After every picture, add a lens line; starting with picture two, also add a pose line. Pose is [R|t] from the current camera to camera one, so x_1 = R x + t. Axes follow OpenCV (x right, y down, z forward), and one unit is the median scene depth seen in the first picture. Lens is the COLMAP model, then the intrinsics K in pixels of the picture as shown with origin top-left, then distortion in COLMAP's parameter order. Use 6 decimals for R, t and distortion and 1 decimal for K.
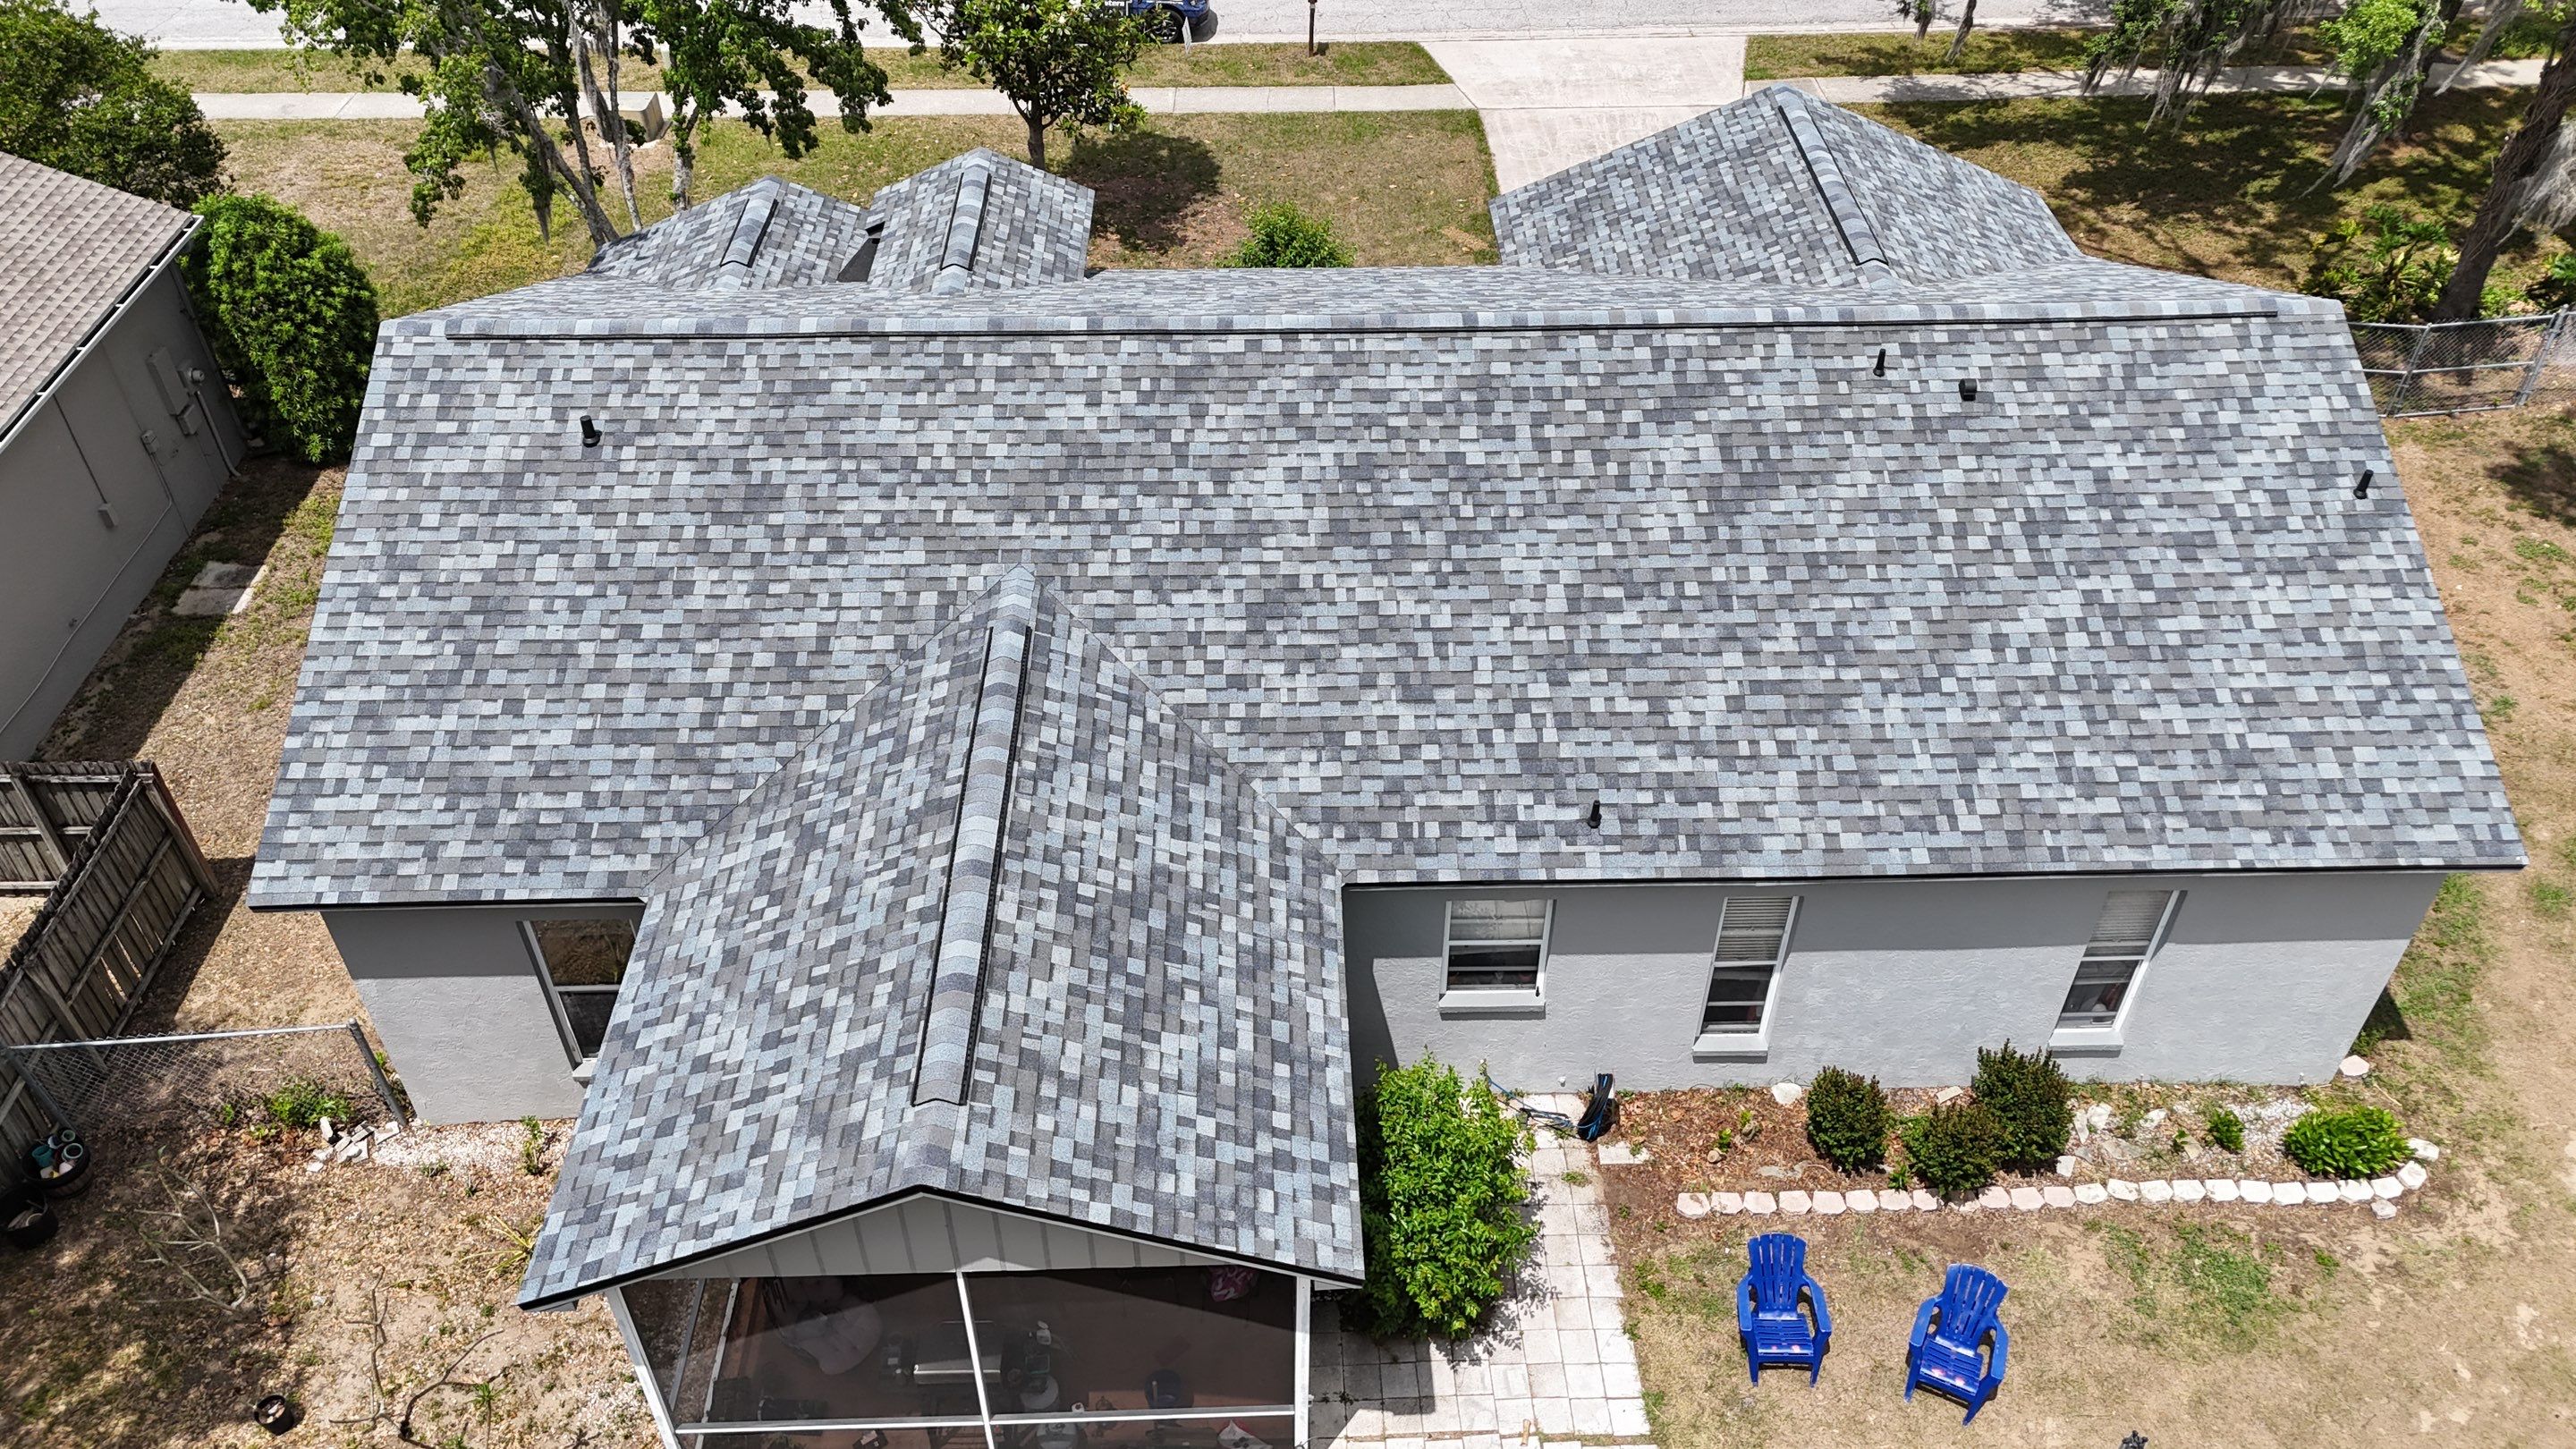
lens RADIAL K [[1898.5, 0, 1299.0], [0, 1898.5, 719.3], [0, 0, 1]] dist [0.075610, -0.078014]
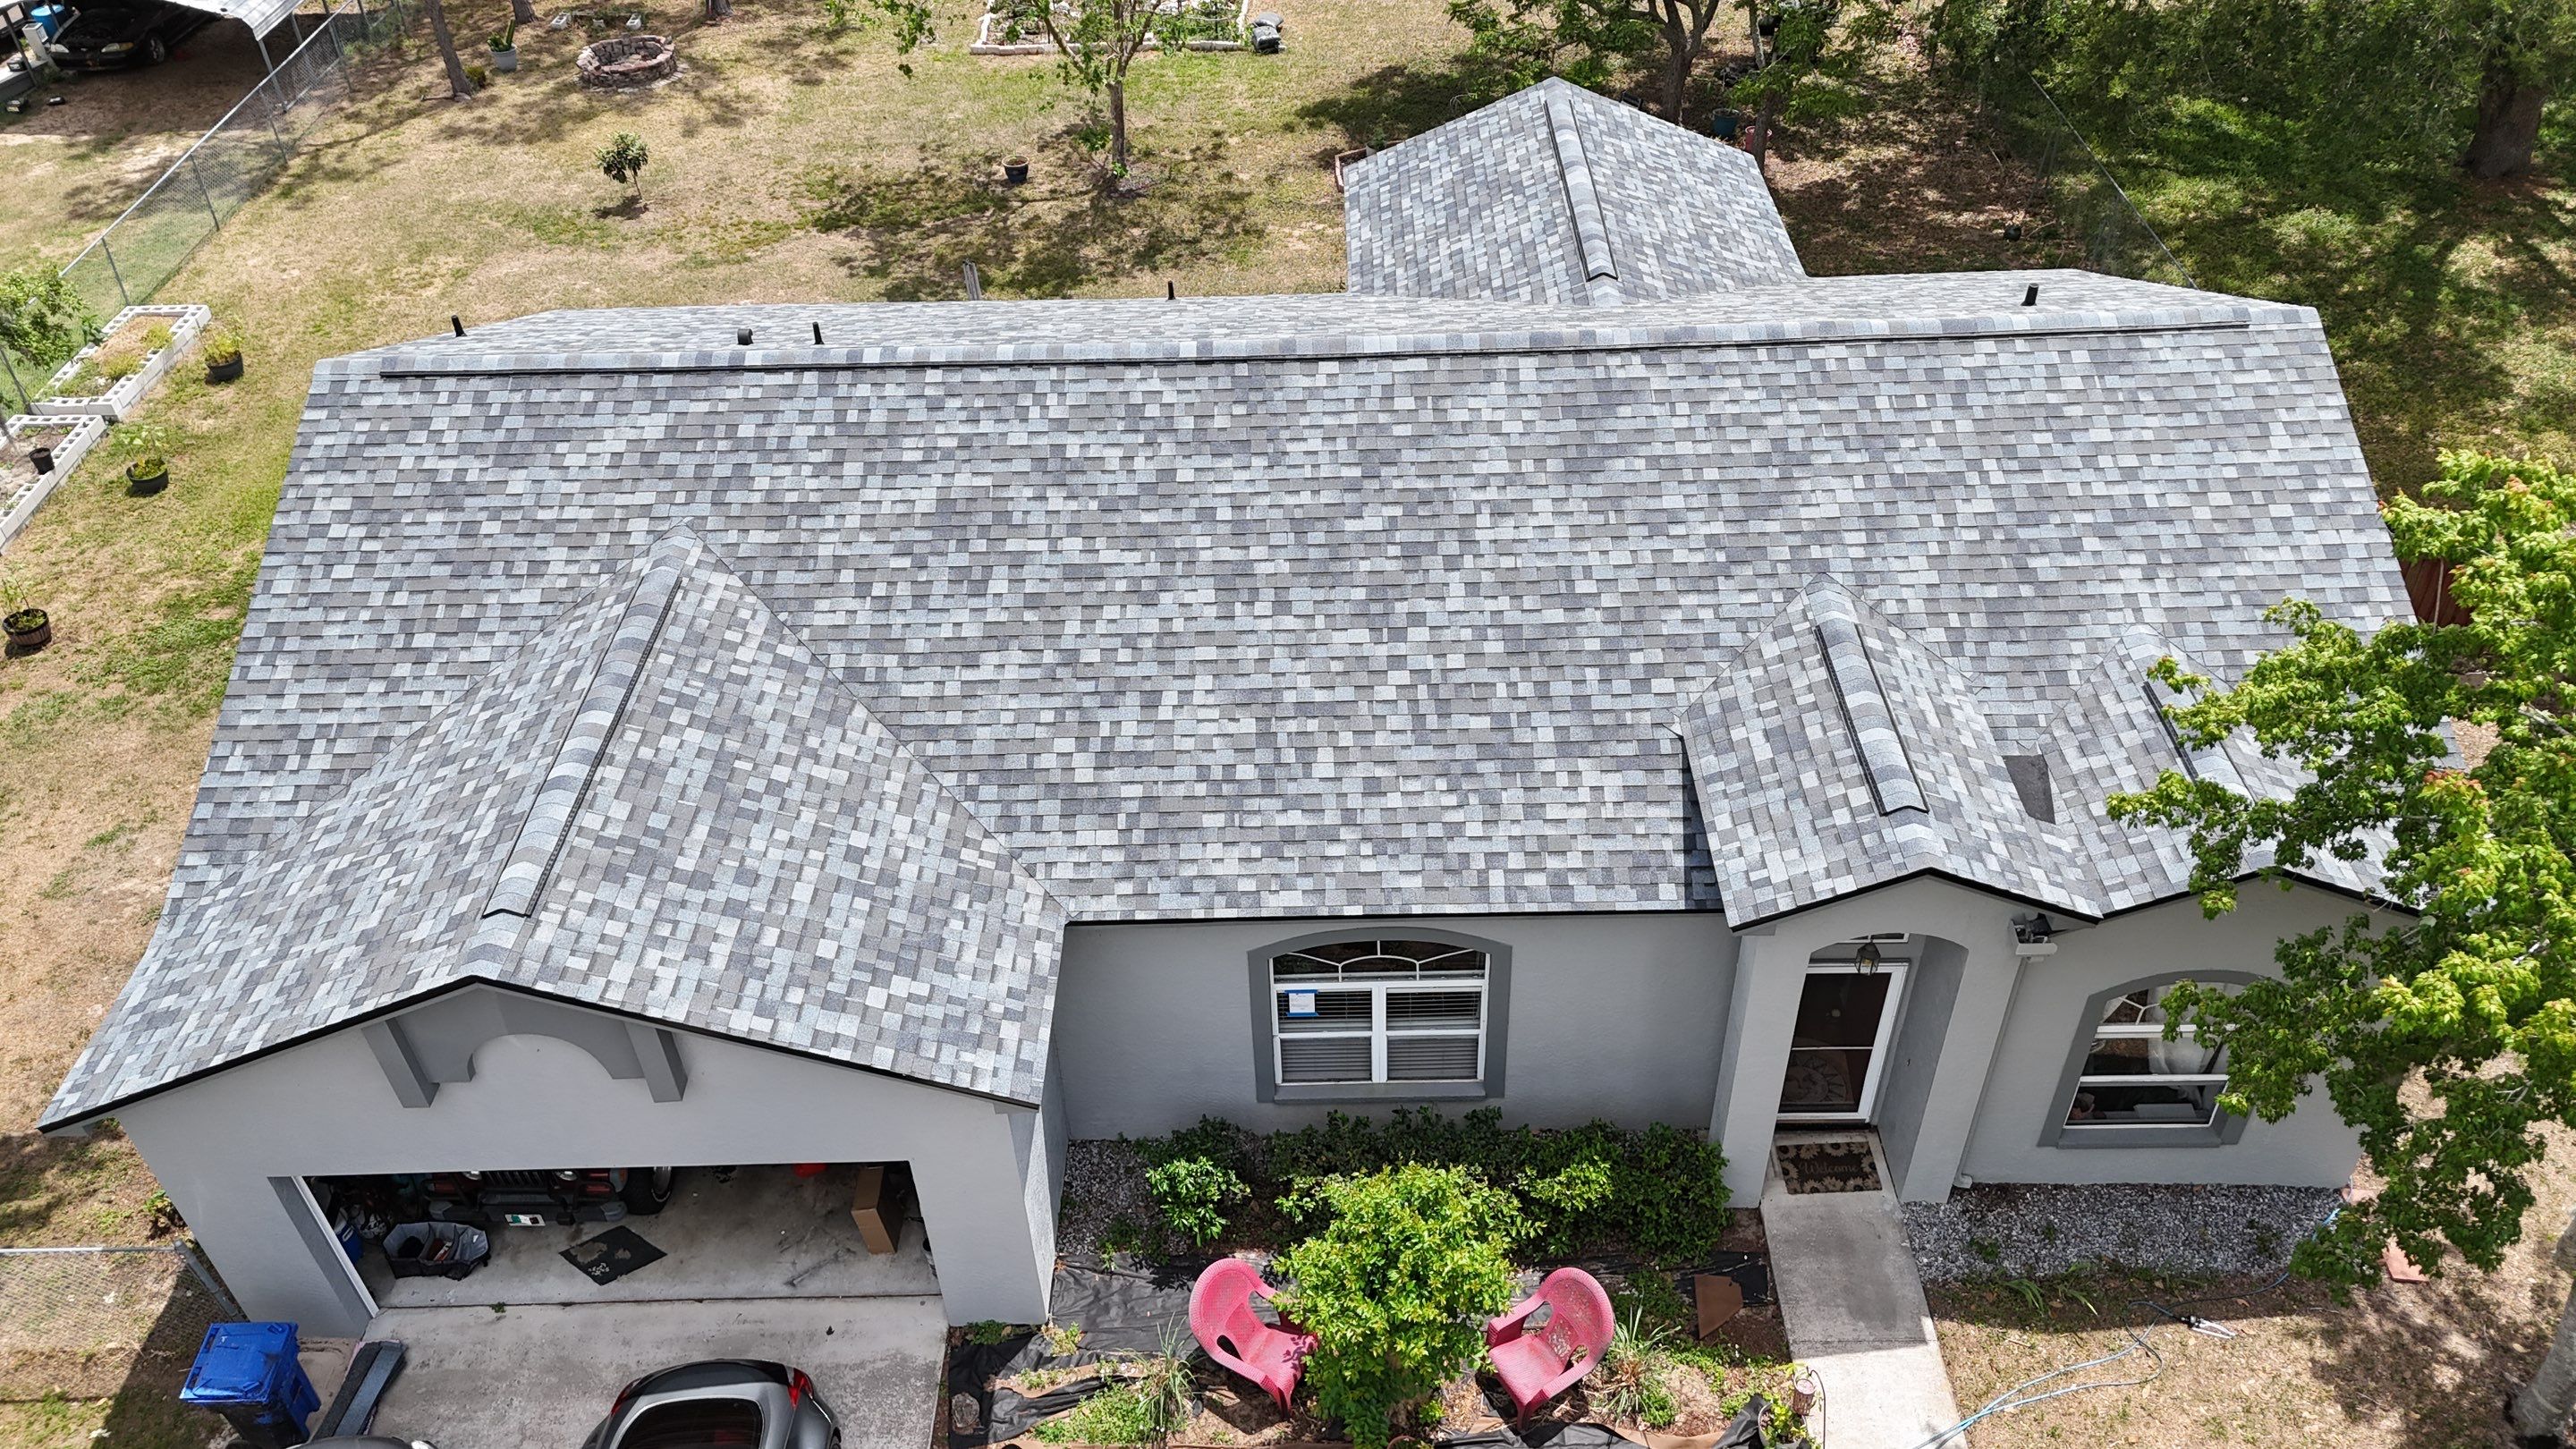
lens RADIAL K [[1898.5, 0, 1299.8], [0, 1898.5, 732.8], [0, 0, 1]] dist [0.075610, -0.078014]
pose [[-0.999367, 0.001856, 0.035525, 0.006843], [0.035339, 0.166213, 0.985456, -1.228646], [-0.004076, 0.986088, -0.166174, 1.462403]]
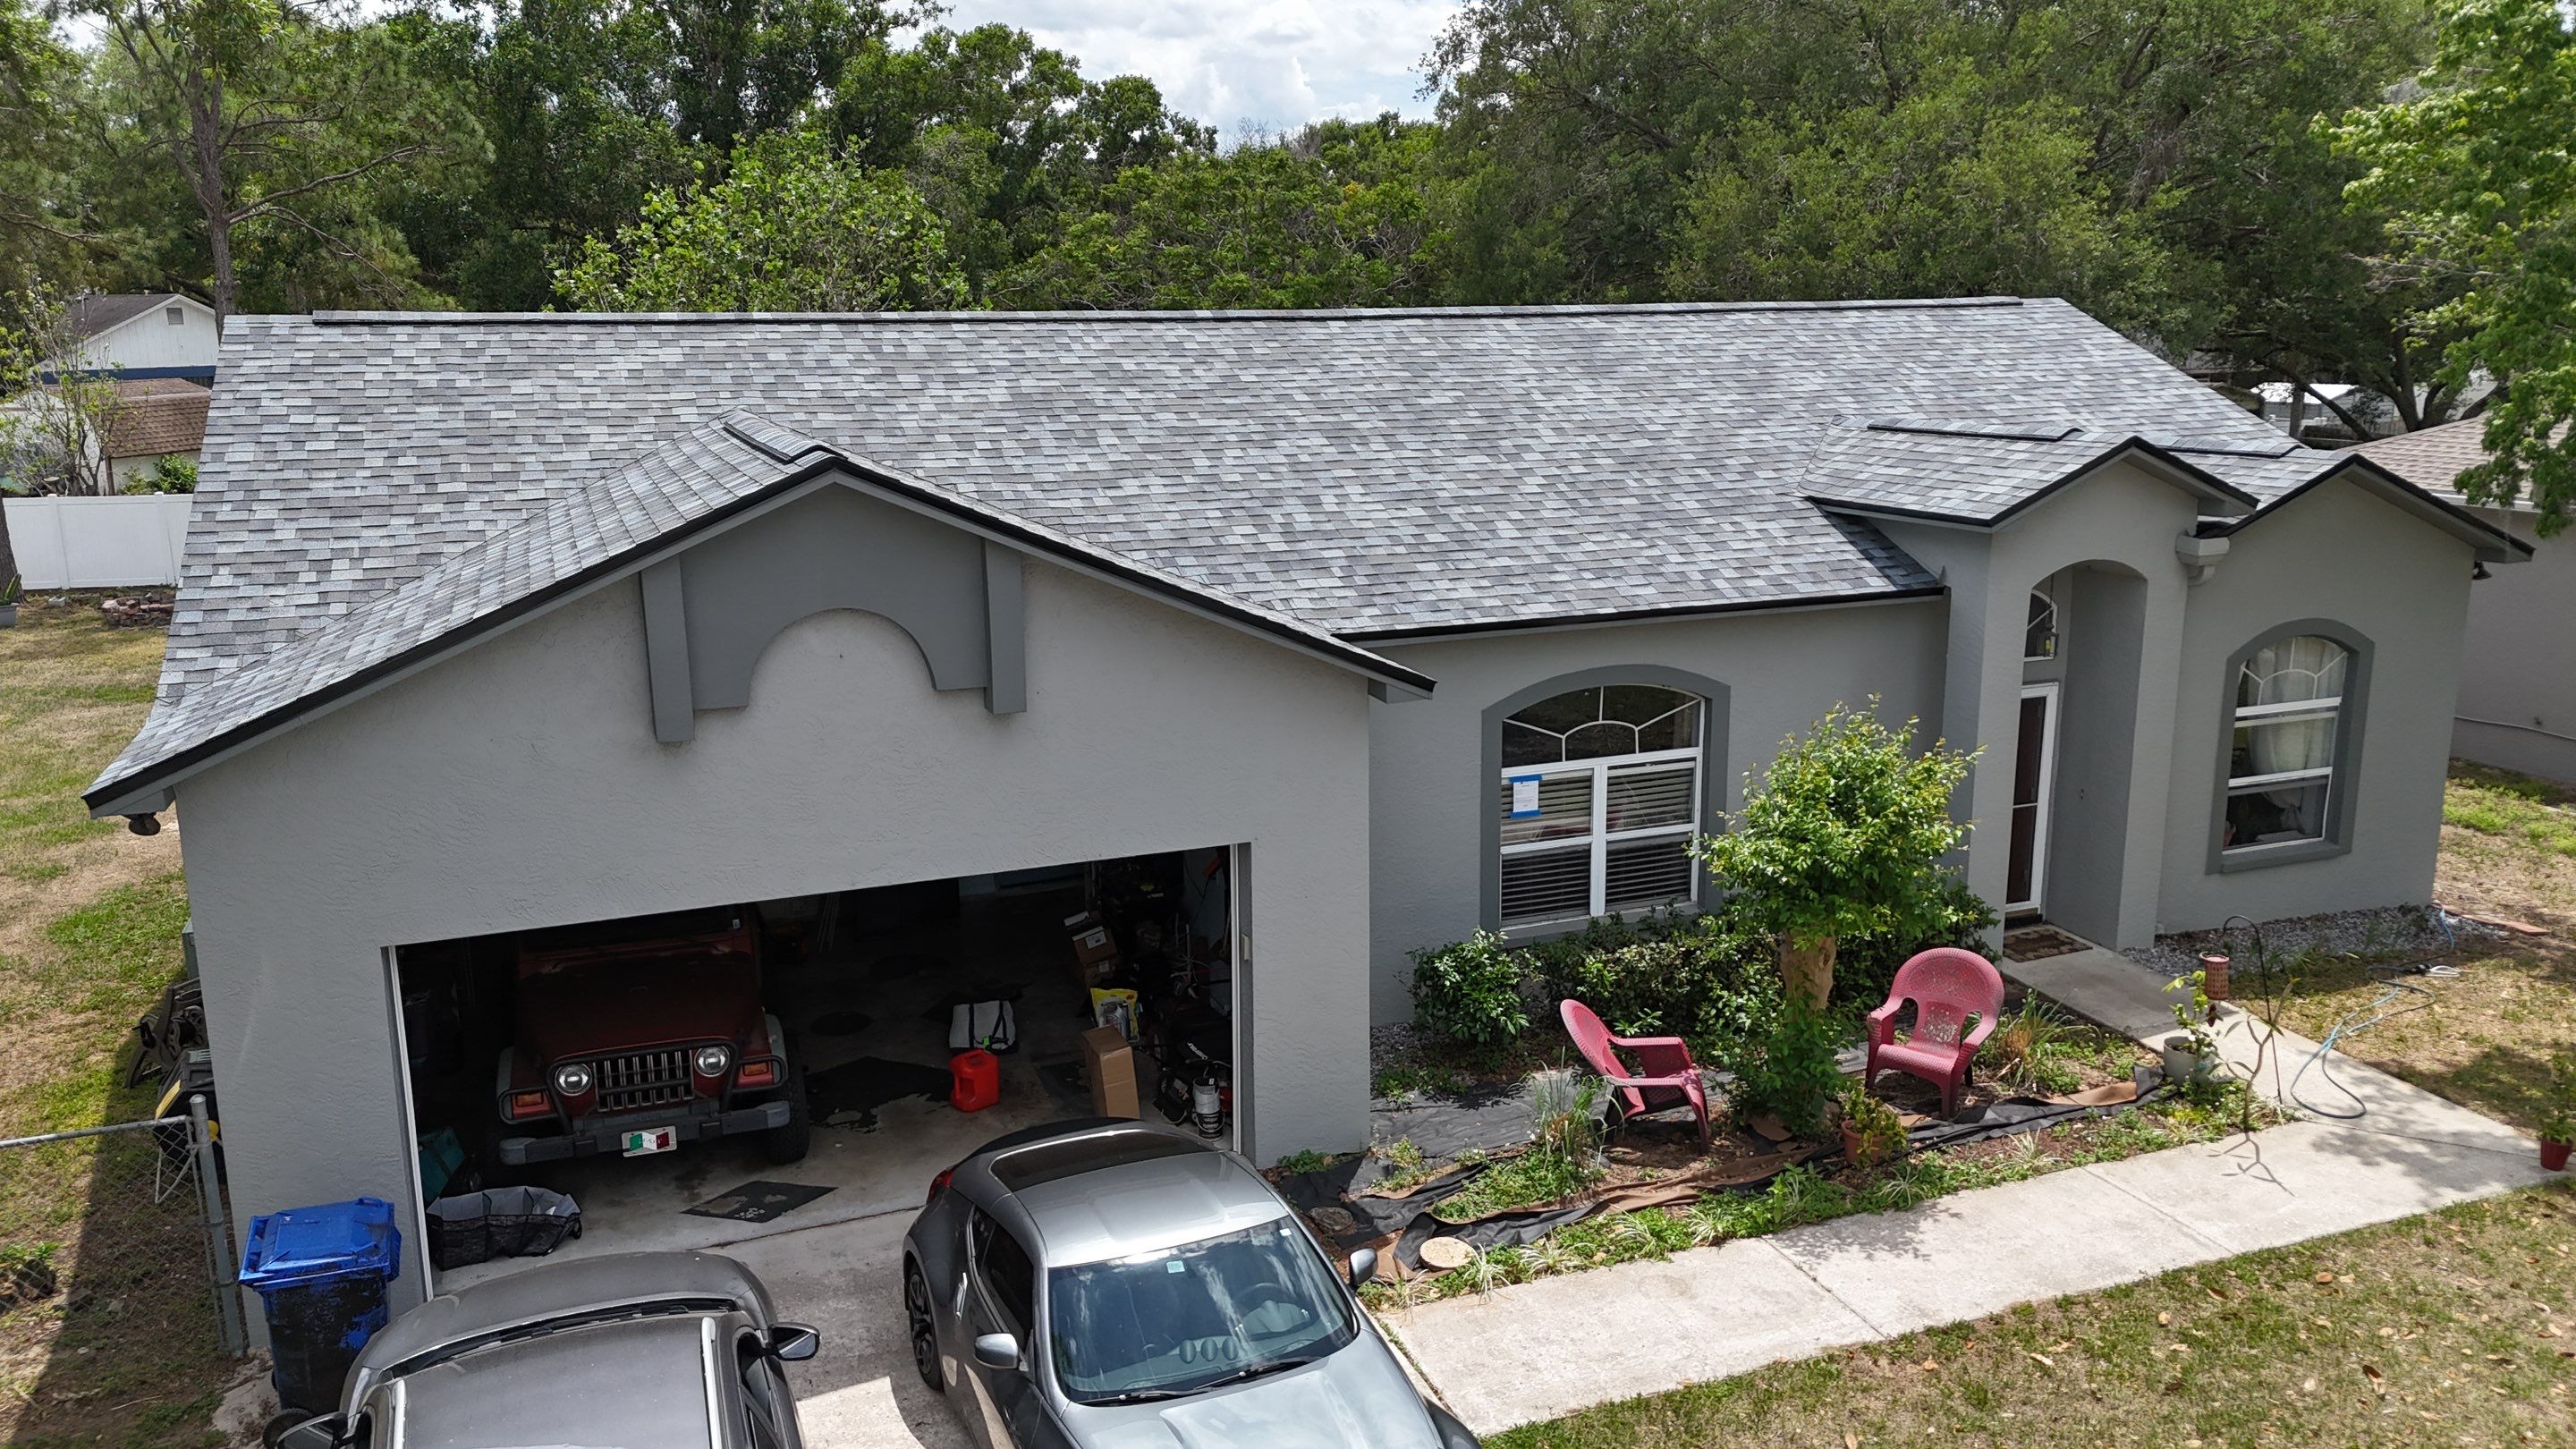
lens RADIAL K [[1898.5, 0, 1301.4], [0, 1898.5, 719.7], [0, 0, 1]] dist [0.075610, -0.078014]
pose [[-0.939201, 0.078916, -0.334177, 0.429622], [-0.218418, 0.613642, 0.758774, -0.915255], [0.264944, 0.785631, -0.559096, 1.873806]]
